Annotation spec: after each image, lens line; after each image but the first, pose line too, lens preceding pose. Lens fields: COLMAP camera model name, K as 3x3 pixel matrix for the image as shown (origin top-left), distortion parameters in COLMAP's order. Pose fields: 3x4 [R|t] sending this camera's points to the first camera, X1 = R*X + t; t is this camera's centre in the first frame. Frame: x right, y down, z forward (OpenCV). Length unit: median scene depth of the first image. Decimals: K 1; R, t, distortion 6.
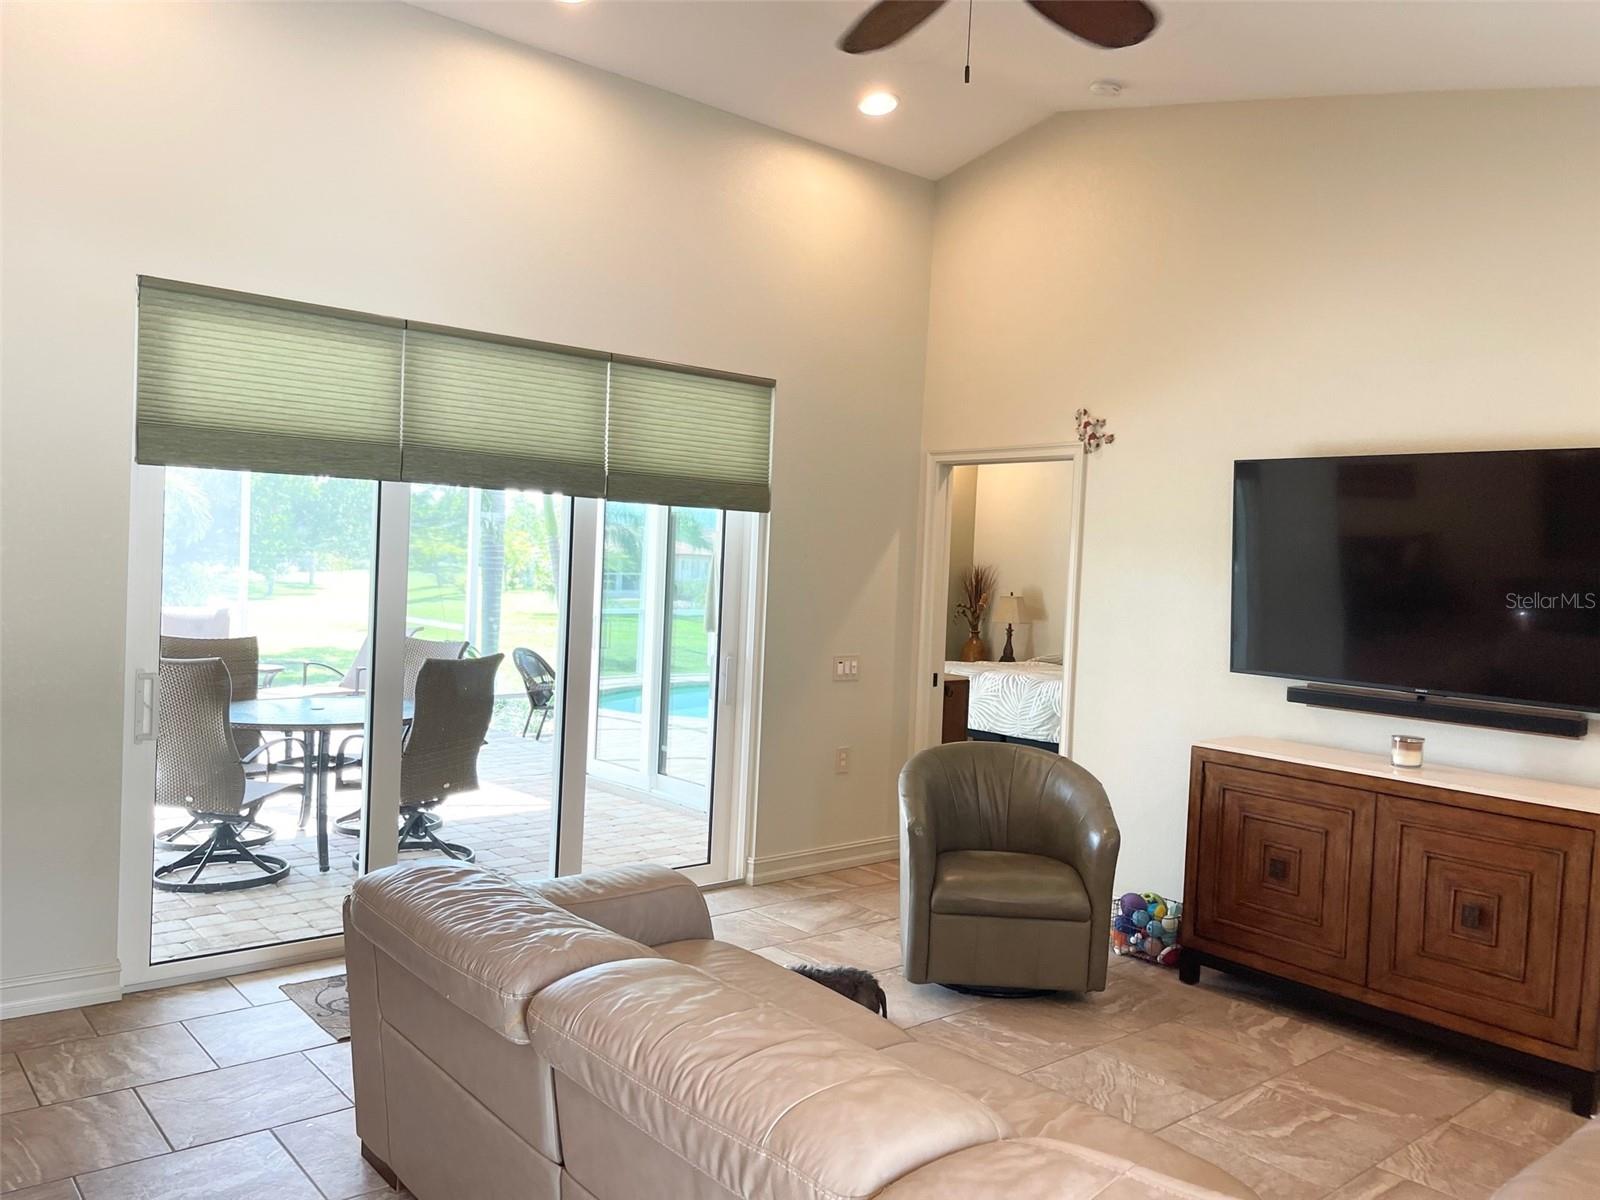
lens RADIAL K [[1217.7, 0, 801.1], [0, 1217.7, 598.6], [0, 0, 1]] dist [0.006518, -0.001427]
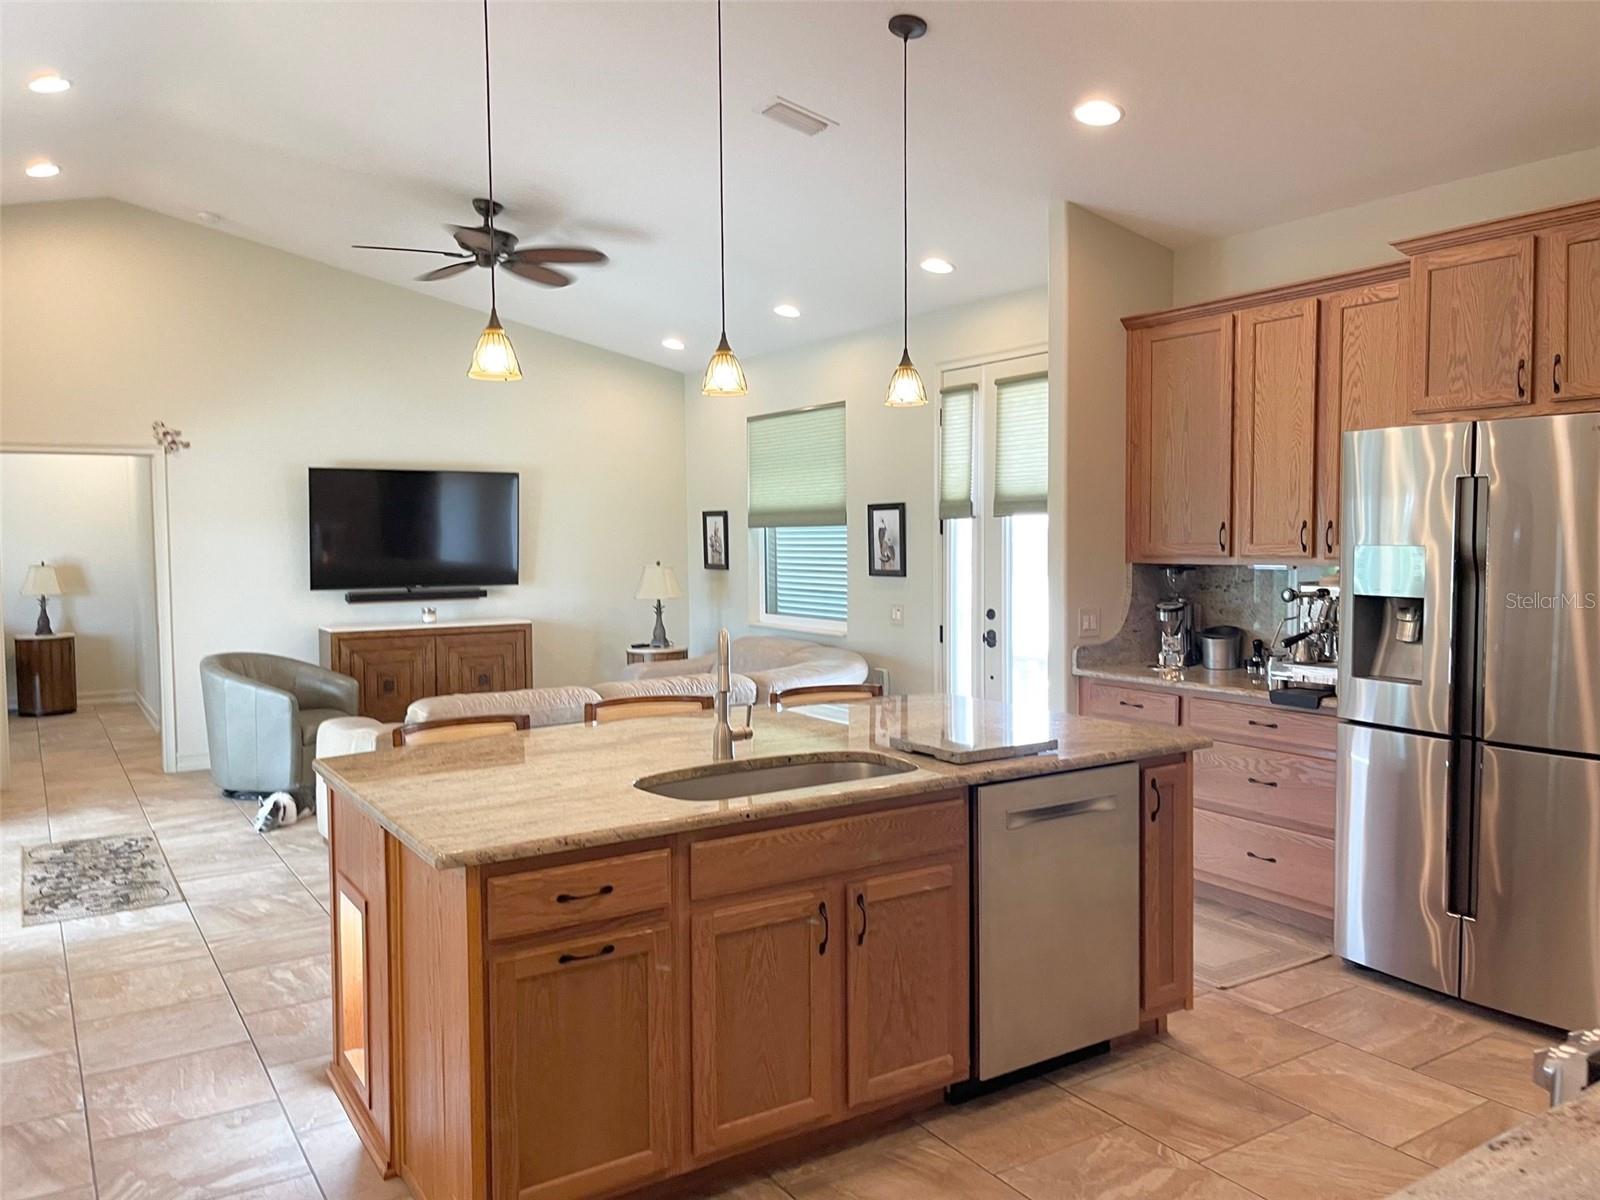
lens RADIAL K [[1217.7, 0, 801.5], [0, 1217.7, 599.6], [0, 0, 1]] dist [0.006518, -0.001427]
pose [[0.117187, -0.098920, 0.988171, -1.318452], [0.044716, 0.994543, 0.094255, -0.060648], [-0.992103, 0.033141, 0.120970, 0.113708]]
